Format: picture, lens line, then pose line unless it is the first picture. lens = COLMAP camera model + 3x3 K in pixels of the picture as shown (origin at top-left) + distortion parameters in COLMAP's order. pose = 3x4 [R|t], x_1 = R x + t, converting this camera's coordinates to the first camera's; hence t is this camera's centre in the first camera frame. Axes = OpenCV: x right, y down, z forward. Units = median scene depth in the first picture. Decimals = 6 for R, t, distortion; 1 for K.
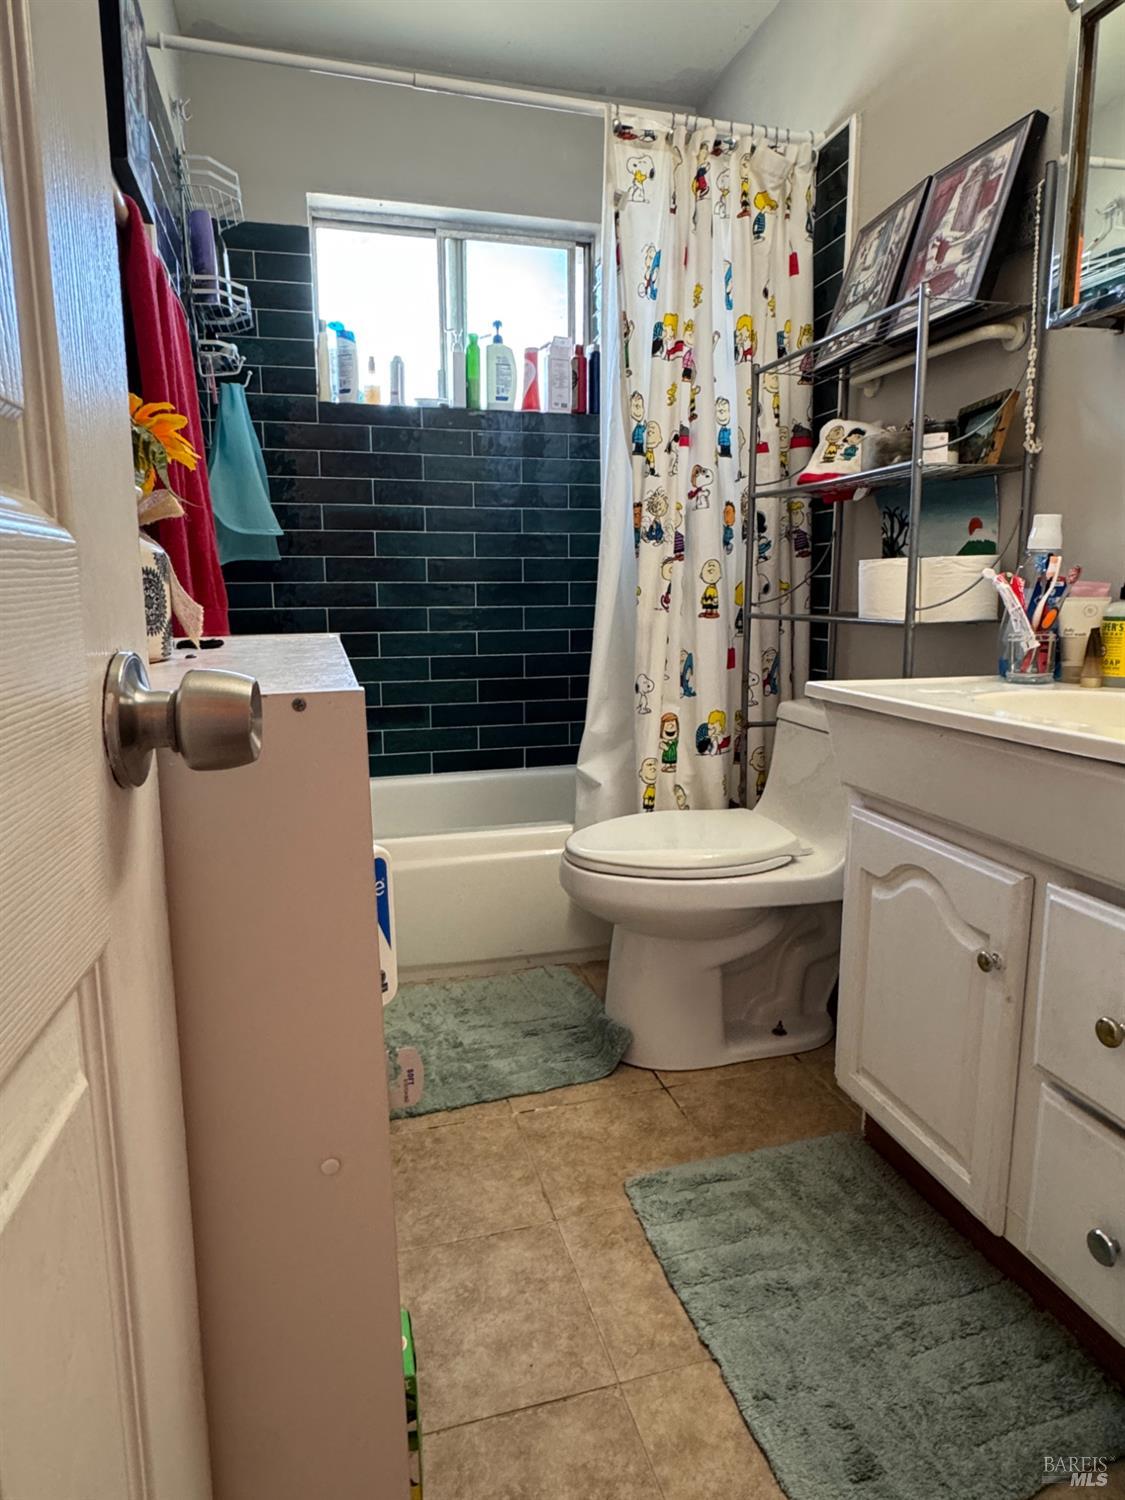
lens RADIAL K [[911.6, 0, 563.3], [0, 911.6, 741.8], [0, 0, 1]] dist [-0.010365, 0.004808]
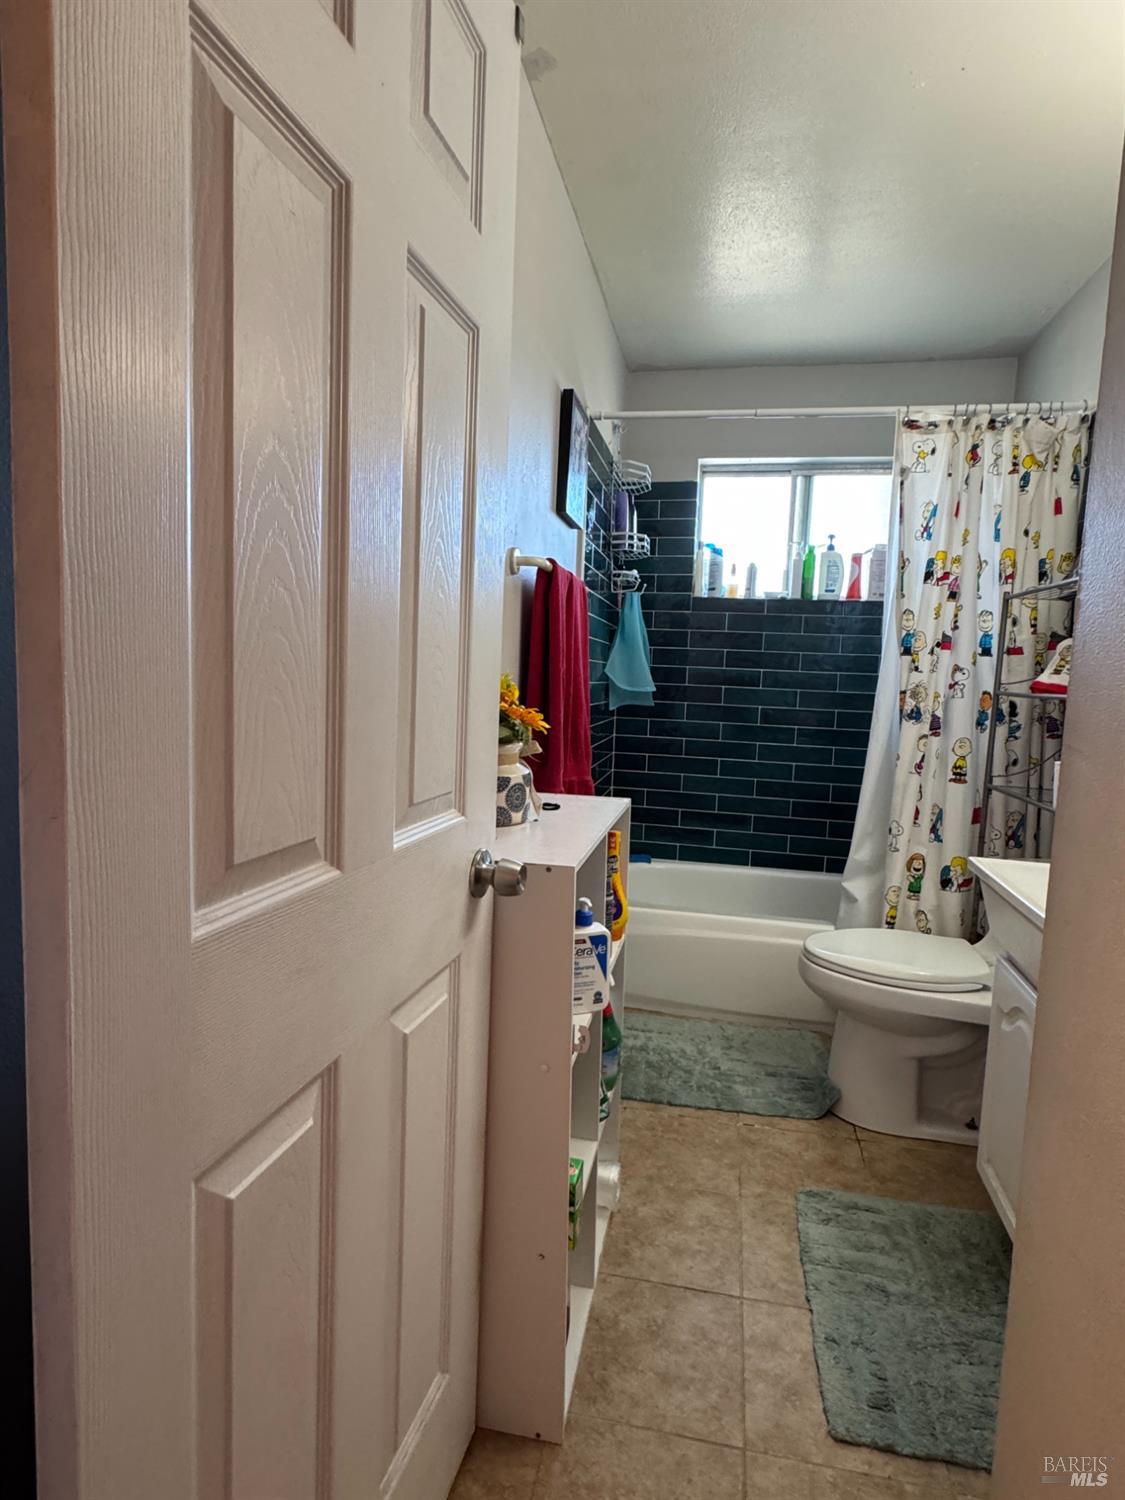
lens RADIAL K [[794.4, 0, 562.1], [0, 794.4, 749.5], [0, 0, 1]] dist [-0.013567, -0.000112]
pose [[0.886888, 0.086159, -0.453879, 0.174886], [-0.119891, 0.991720, -0.046012, -0.068231], [0.446157, 0.095223, 0.889874, -0.233801]]
